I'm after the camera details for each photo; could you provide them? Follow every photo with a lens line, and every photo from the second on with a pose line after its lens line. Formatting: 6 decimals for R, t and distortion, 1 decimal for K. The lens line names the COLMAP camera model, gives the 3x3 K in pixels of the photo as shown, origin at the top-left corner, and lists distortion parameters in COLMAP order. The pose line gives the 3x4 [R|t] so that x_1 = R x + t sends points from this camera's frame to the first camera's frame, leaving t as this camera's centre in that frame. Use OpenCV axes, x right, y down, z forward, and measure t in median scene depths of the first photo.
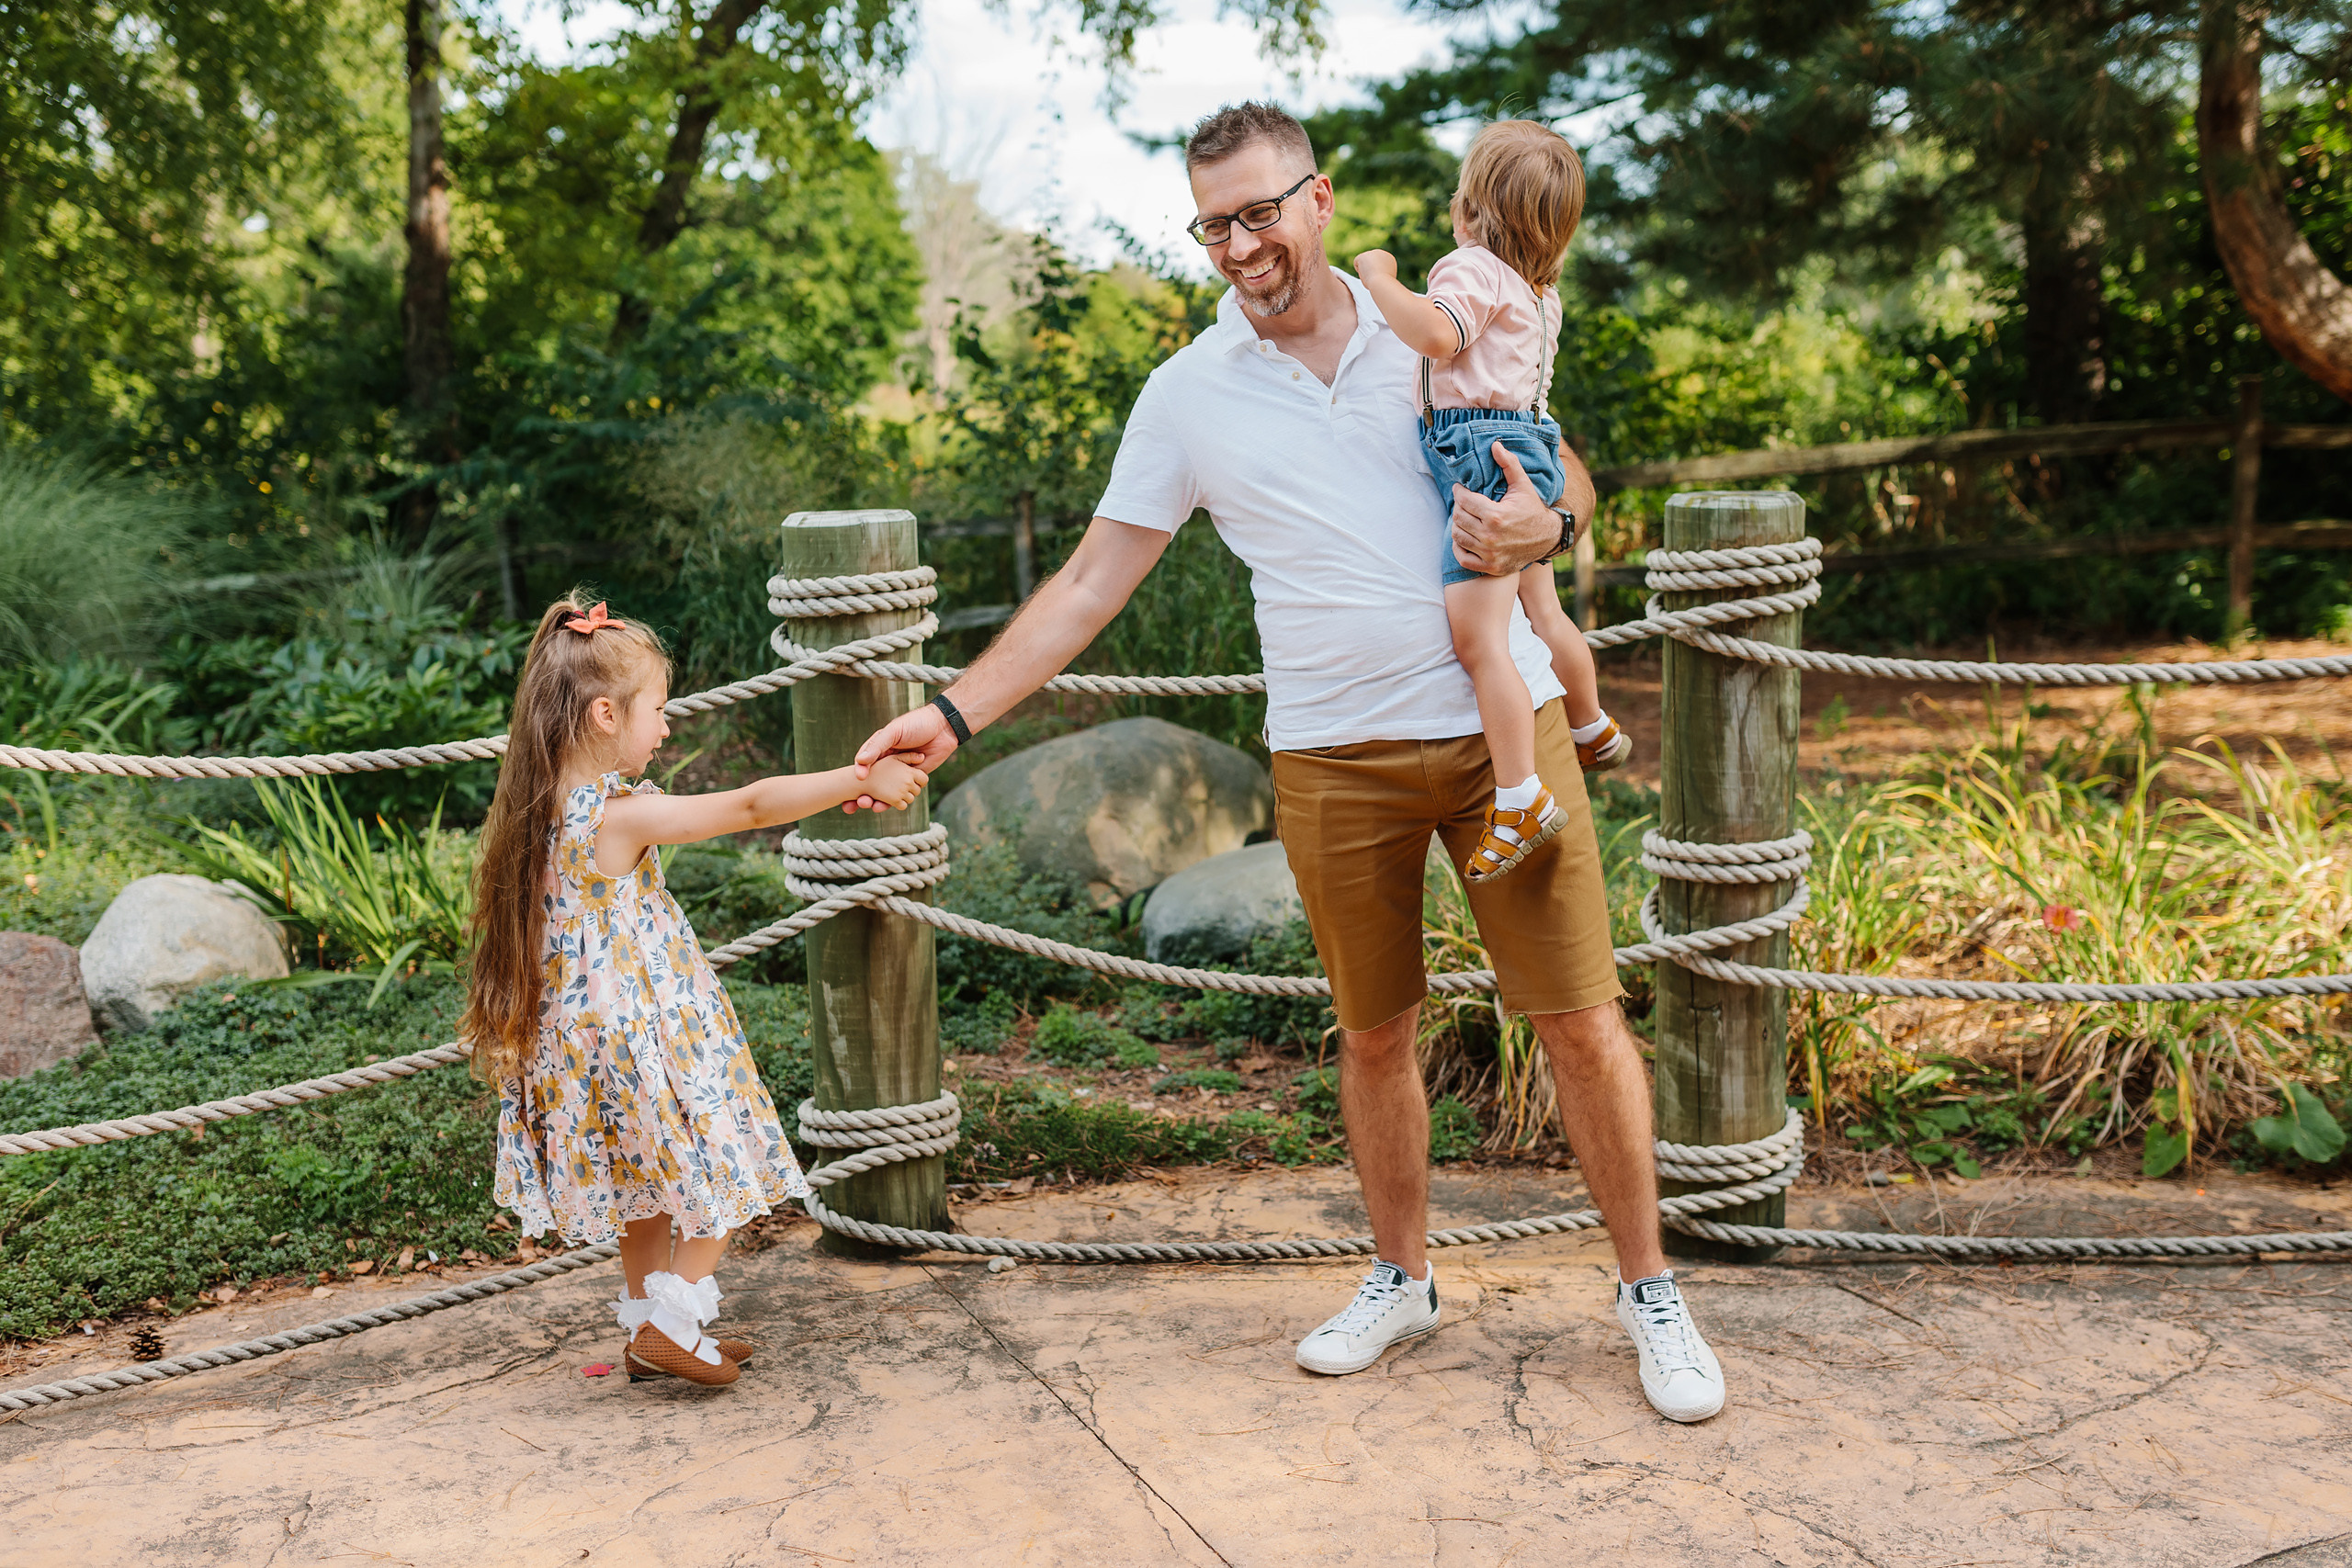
lens RADIAL K [[2287.4, 0, 1176.0], [0, 2287.4, 784.0], [0, 0, 1]] dist [-0.066641, 0.091490]
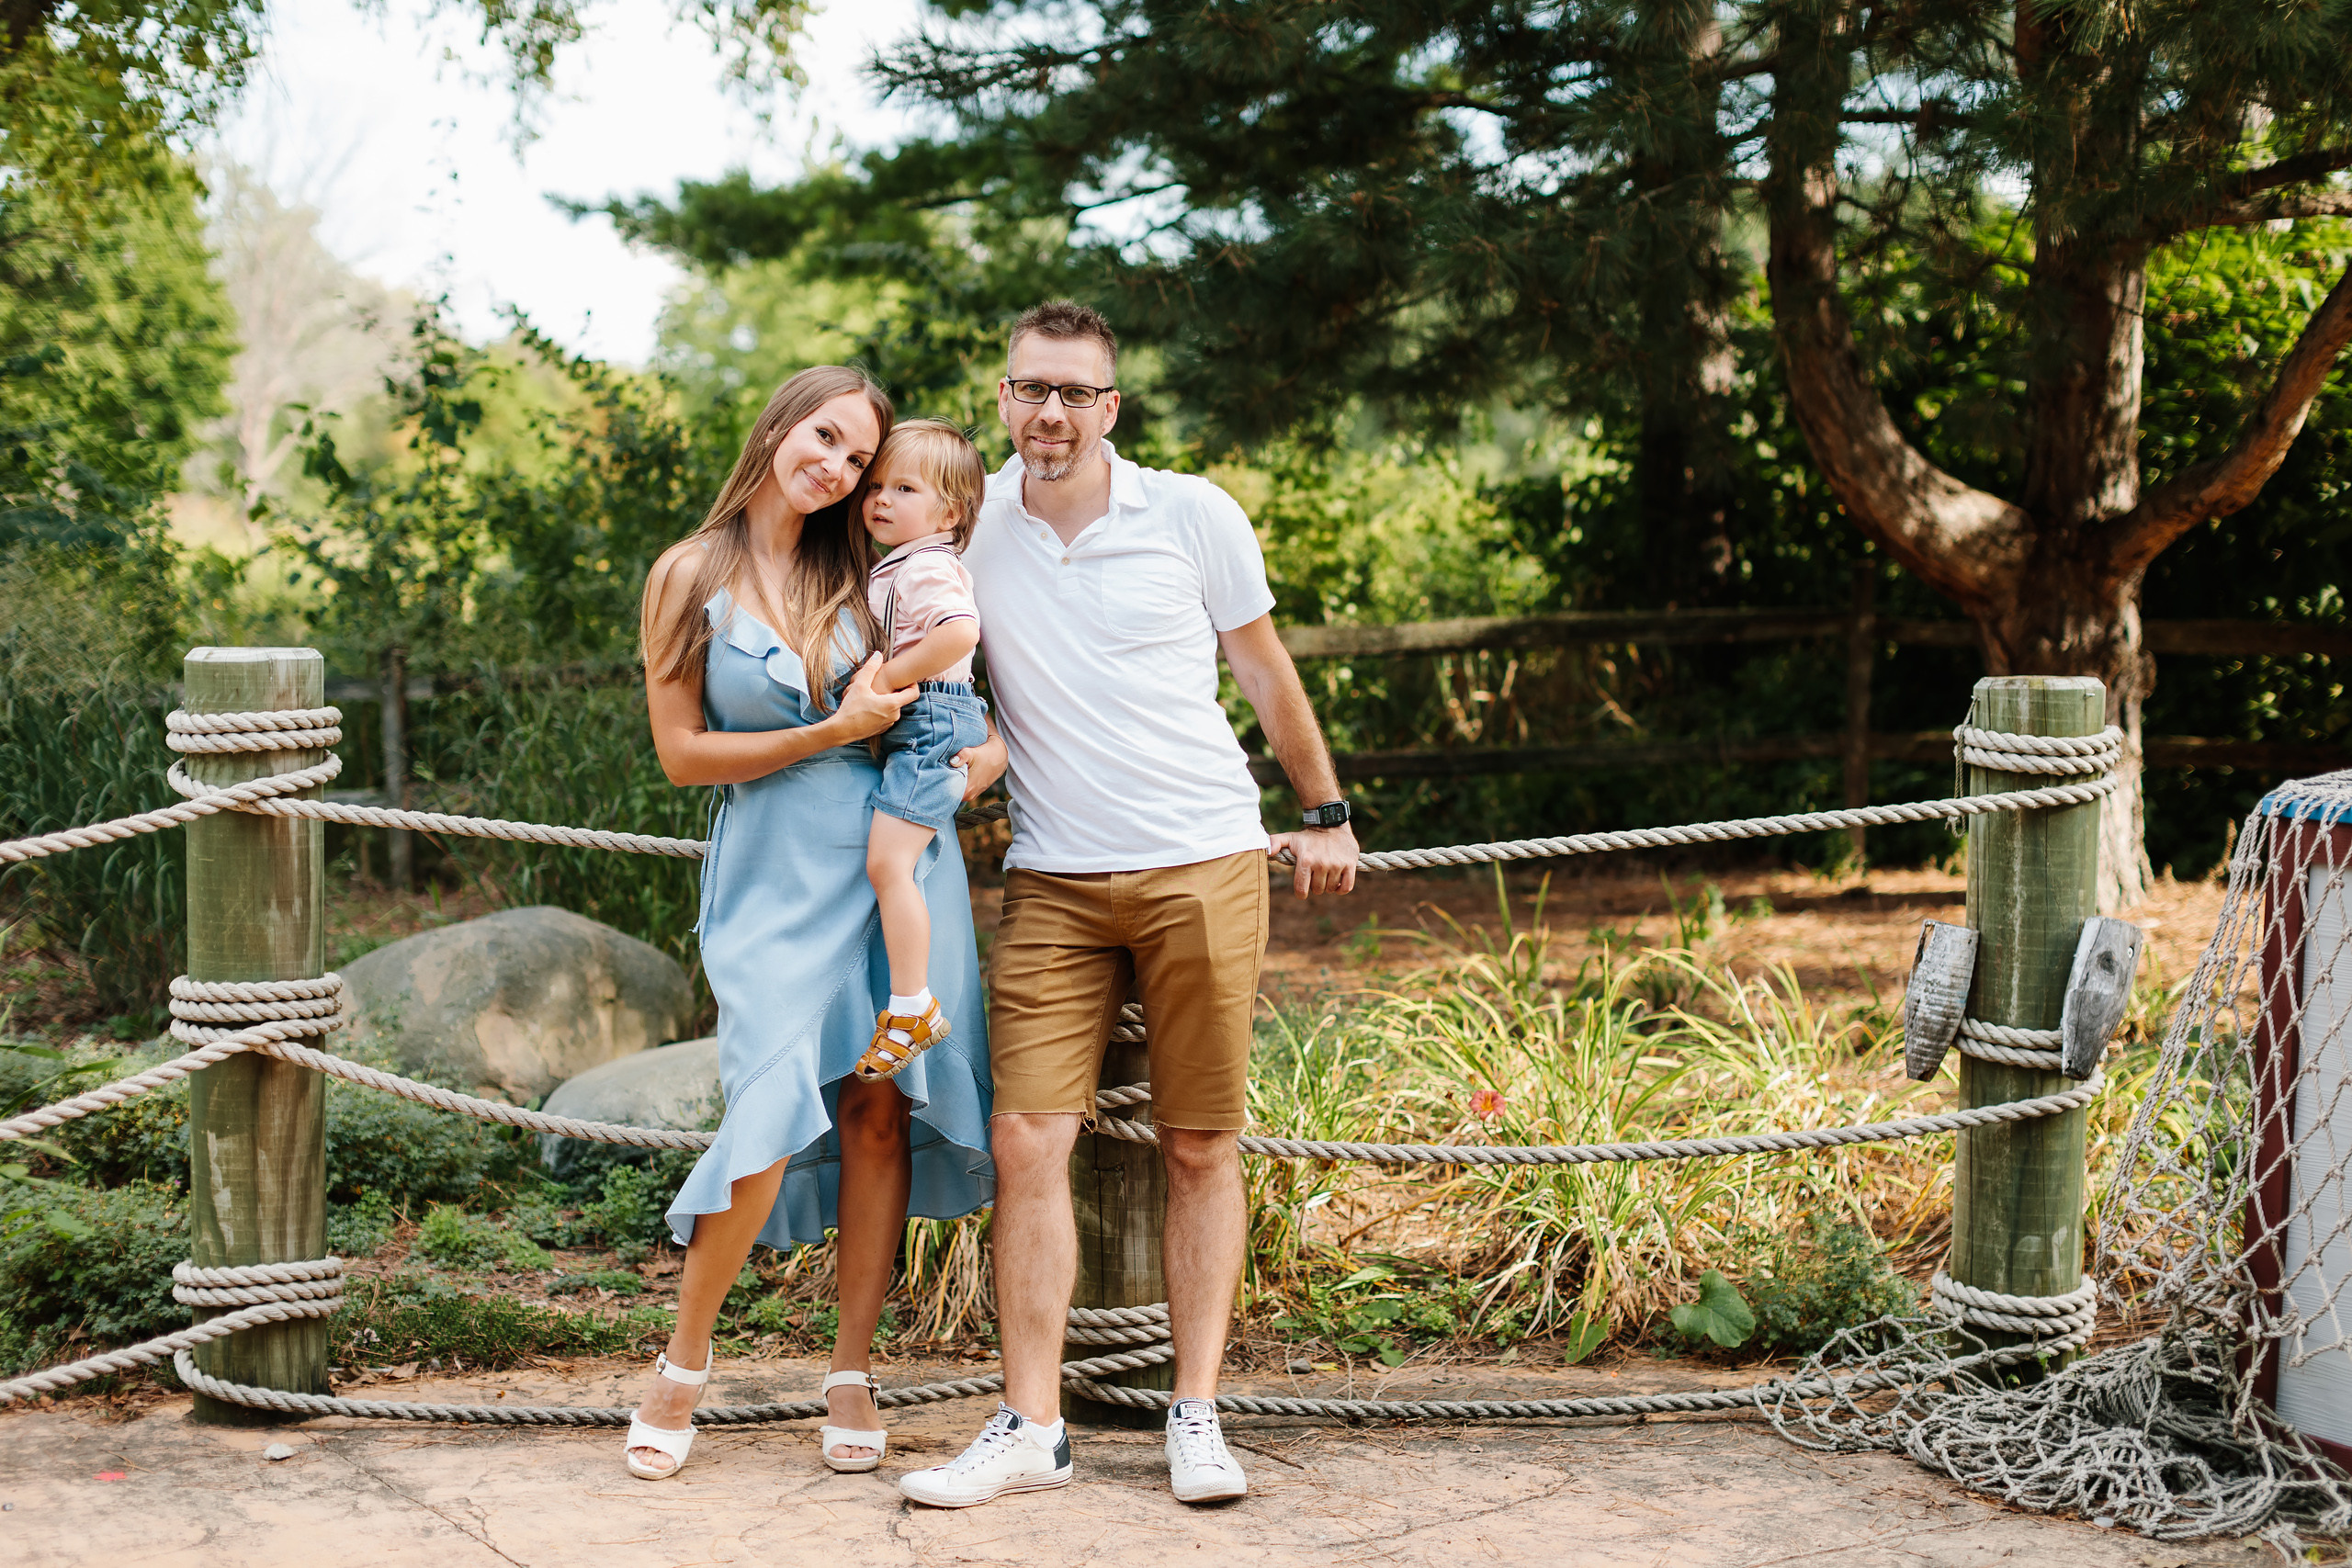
lens RADIAL K [[3367.9, 0, 1127.5], [0, 3367.9, 784.1], [0, 0, 1]] dist [-0.129693, 0.138247]
pose [[0.986751, 0.029603, 0.159519, -0.000449], [-0.014456, 0.995344, -0.095295, 0.055765], [-0.161598, 0.091726, 0.982585, -0.370029]]
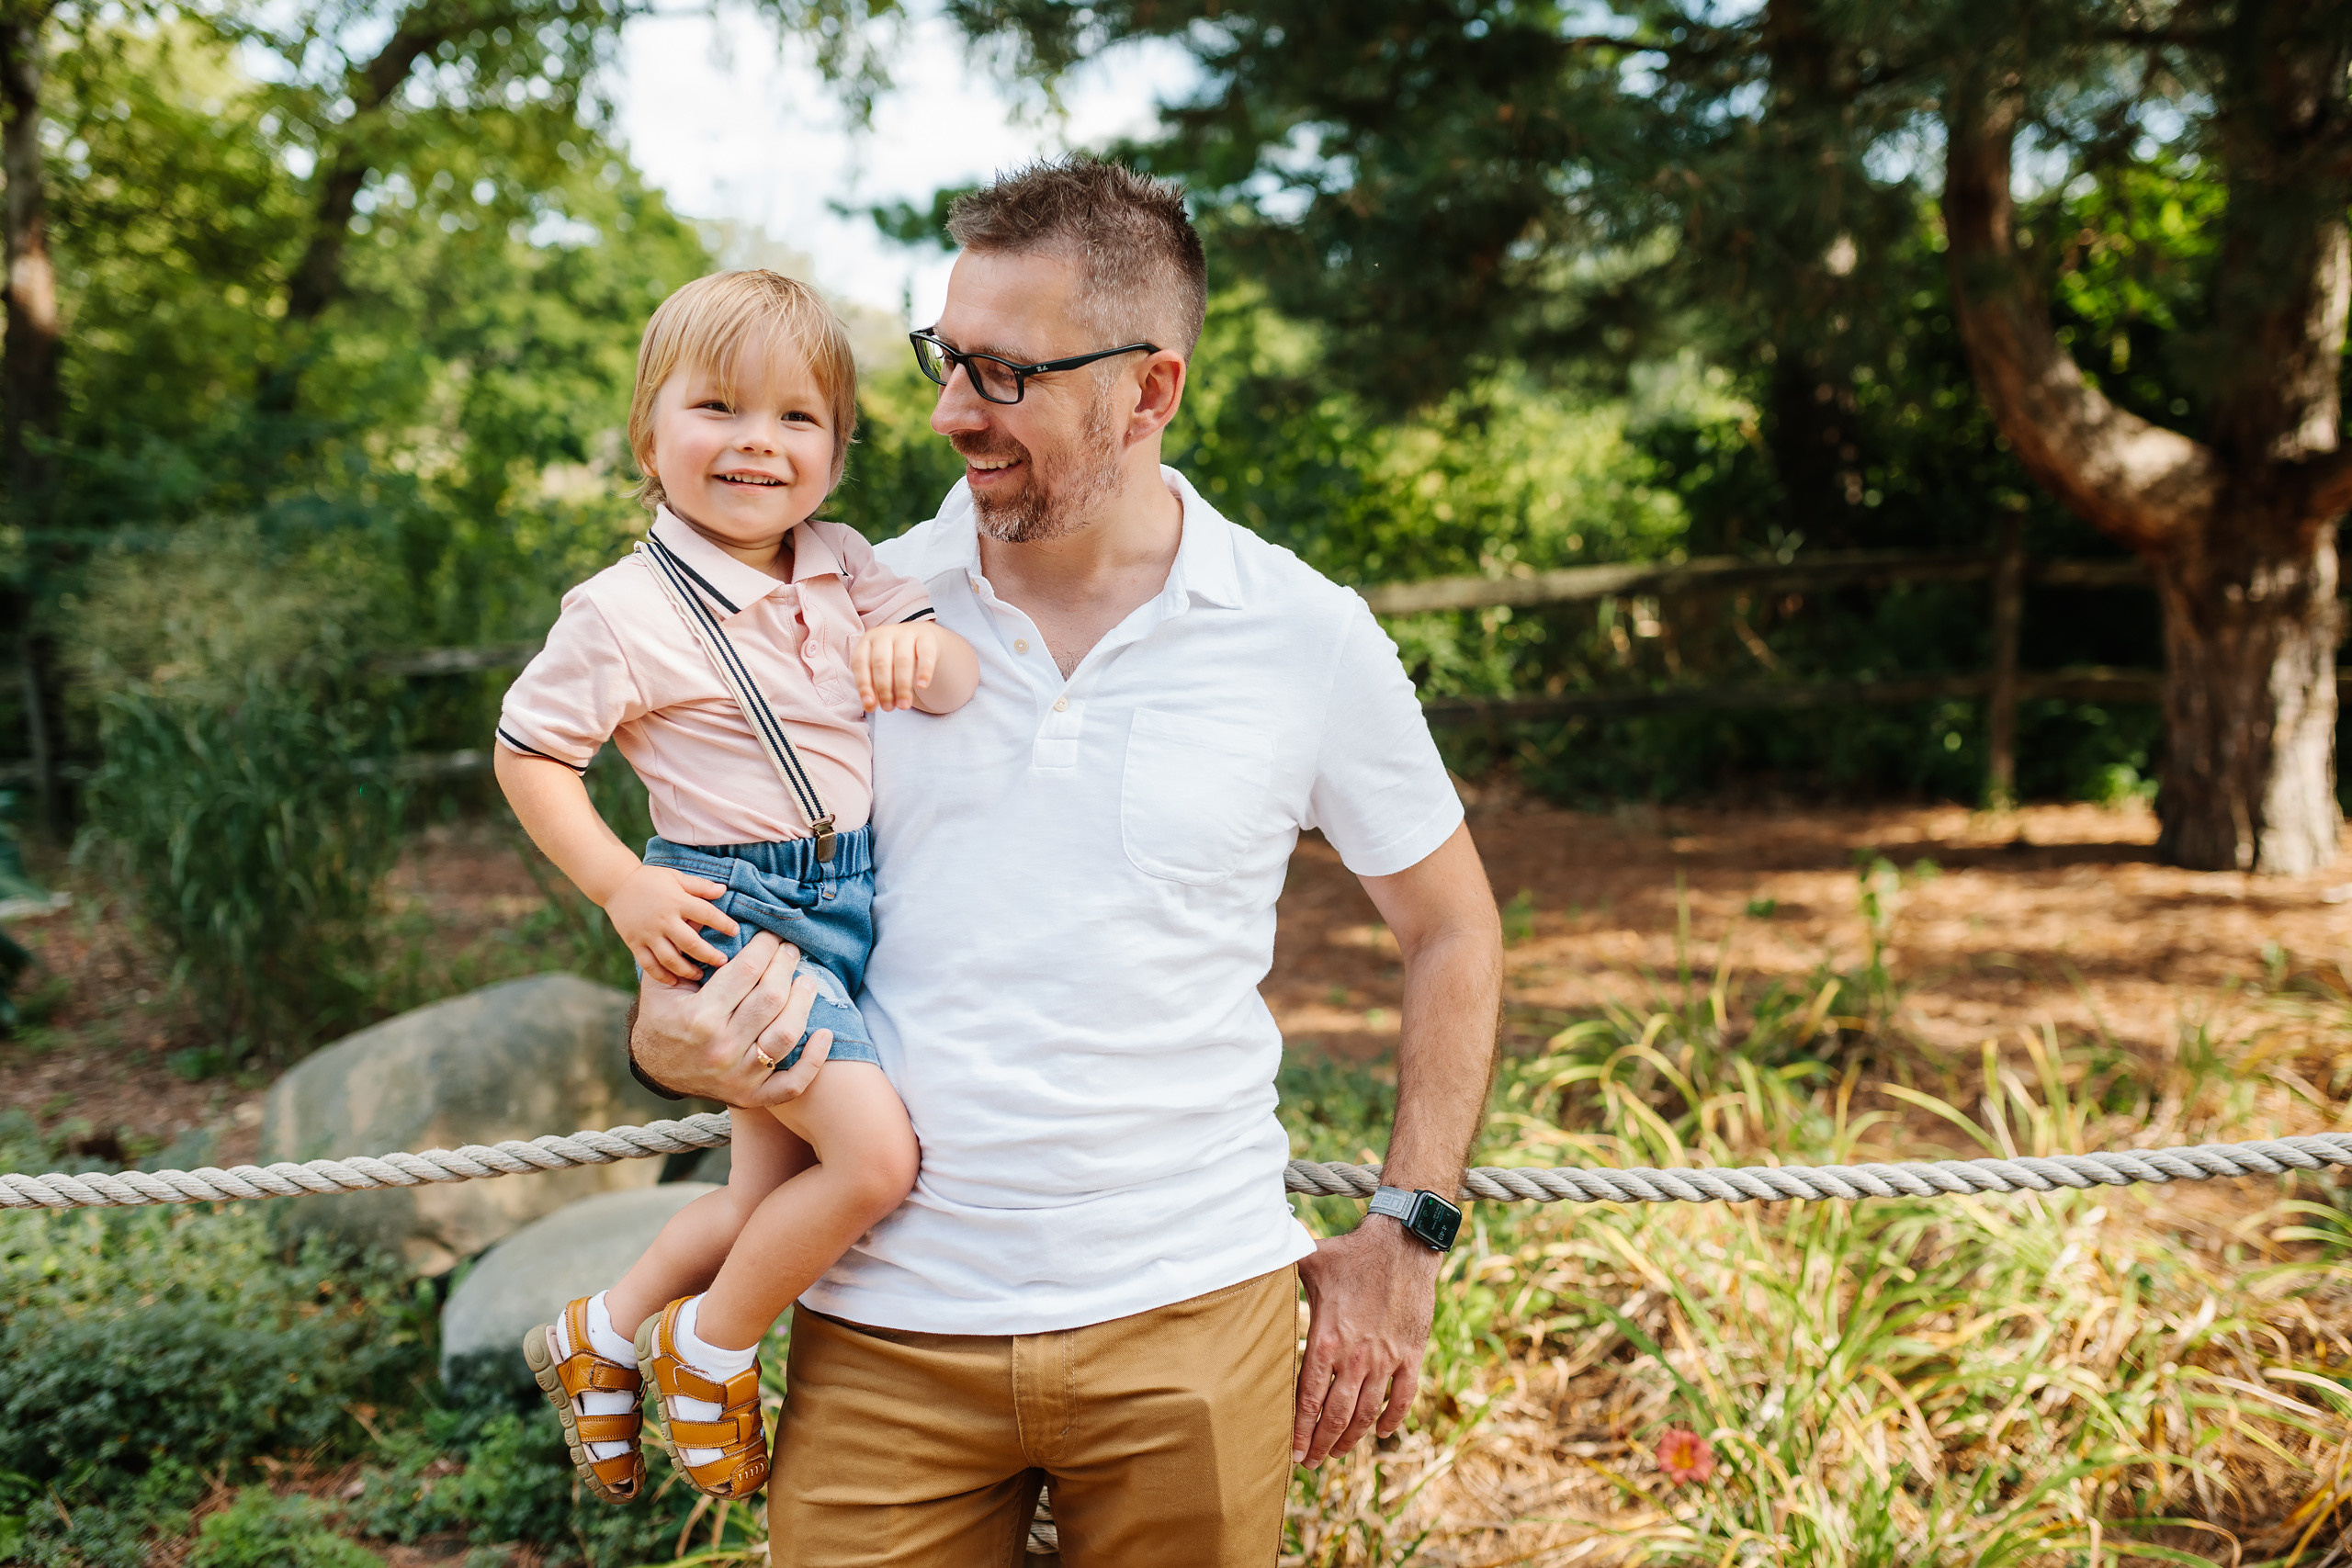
lens RADIAL K [[2175.9, 0, 1170.2], [0, 2175.9, 787.4], [0, 0, 1]] dist [-0.037422, 0.041962]
pose [[0.997857, 0.003623, 0.065339, 0.185694], [-0.002398, 0.999820, -0.018818, -0.102536], [-0.065395, 0.018621, 0.997686, 0.365732]]
